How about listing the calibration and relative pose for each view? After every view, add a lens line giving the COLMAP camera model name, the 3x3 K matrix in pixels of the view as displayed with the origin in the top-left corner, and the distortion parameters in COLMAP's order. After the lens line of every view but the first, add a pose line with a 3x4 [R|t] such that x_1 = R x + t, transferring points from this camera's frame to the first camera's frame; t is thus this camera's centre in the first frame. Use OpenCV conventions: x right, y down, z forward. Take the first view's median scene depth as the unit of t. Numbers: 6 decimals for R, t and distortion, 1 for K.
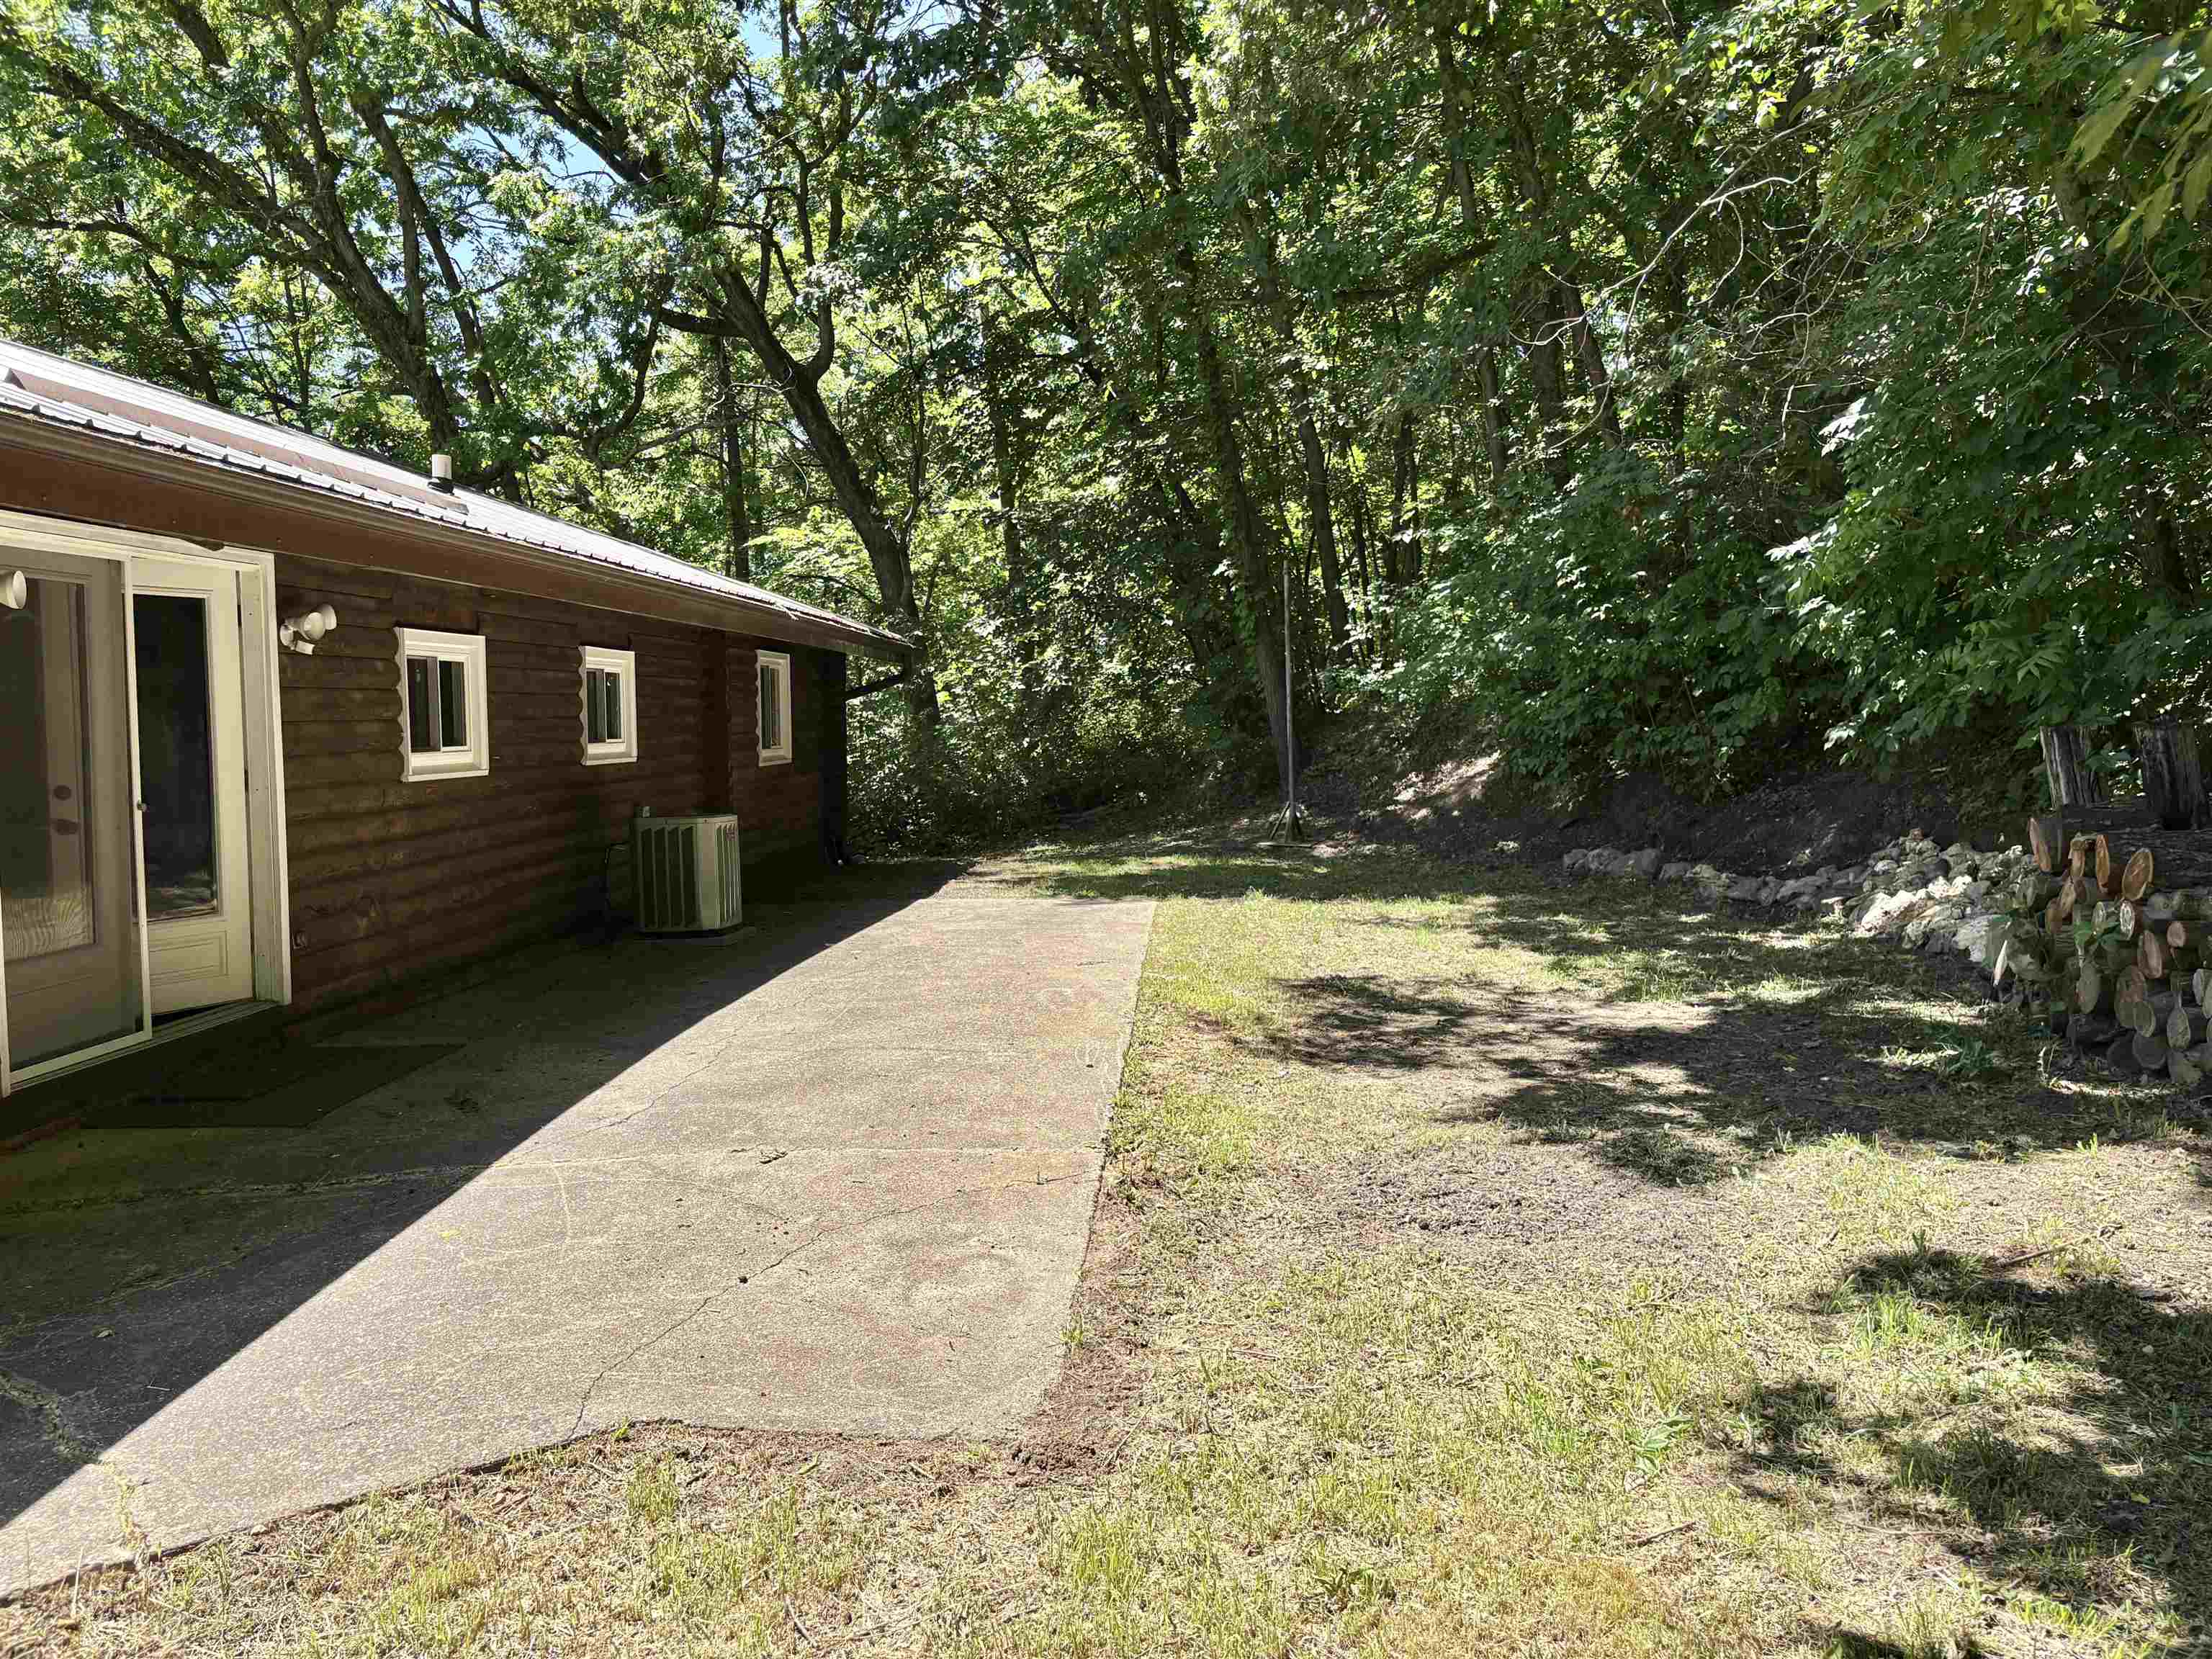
lens RADIAL K [[1648.4, 0, 1103.8], [0, 1648.4, 867.4], [0, 0, 1]] dist [0.048146, -0.045952]
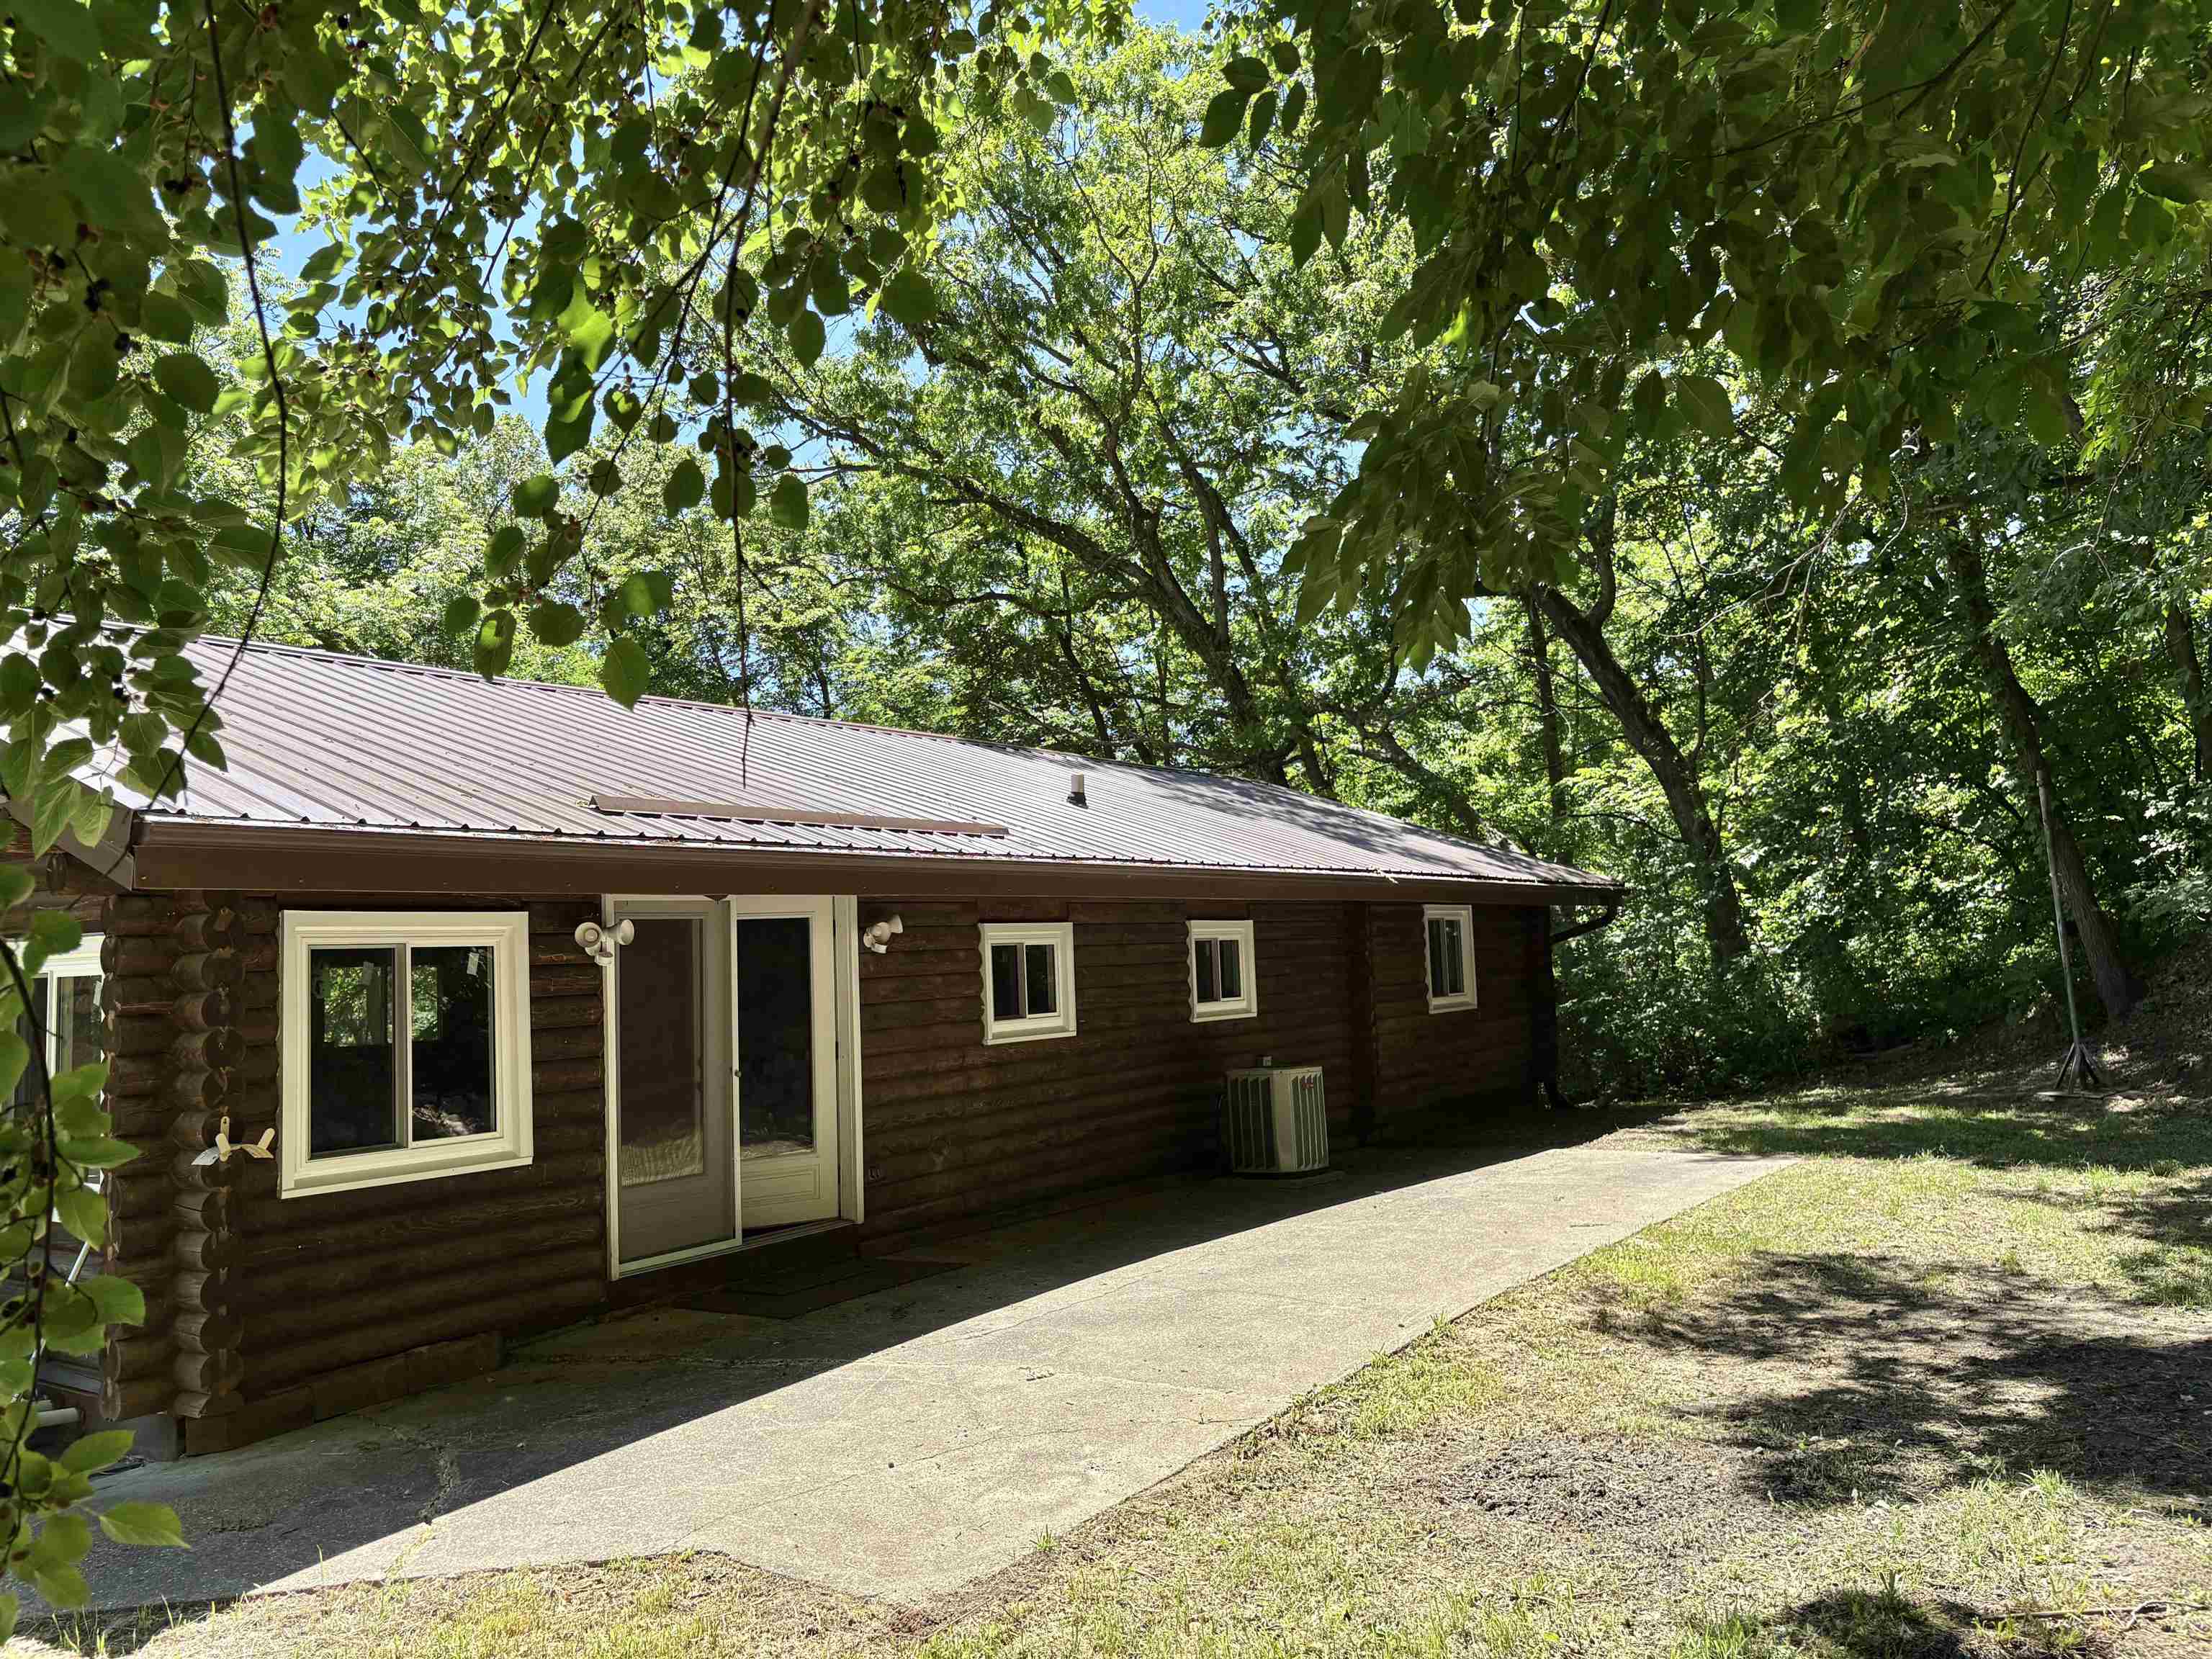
lens RADIAL K [[1648.4, 0, 1106.6], [0, 1648.4, 818.8], [0, 0, 1]] dist [0.041736, -0.032584]
pose [[0.862839, -0.069580, -0.500667, 0.346179], [-0.014542, 0.986654, -0.162180, -0.022766], [0.505269, 0.147216, 0.850312, -0.047065]]
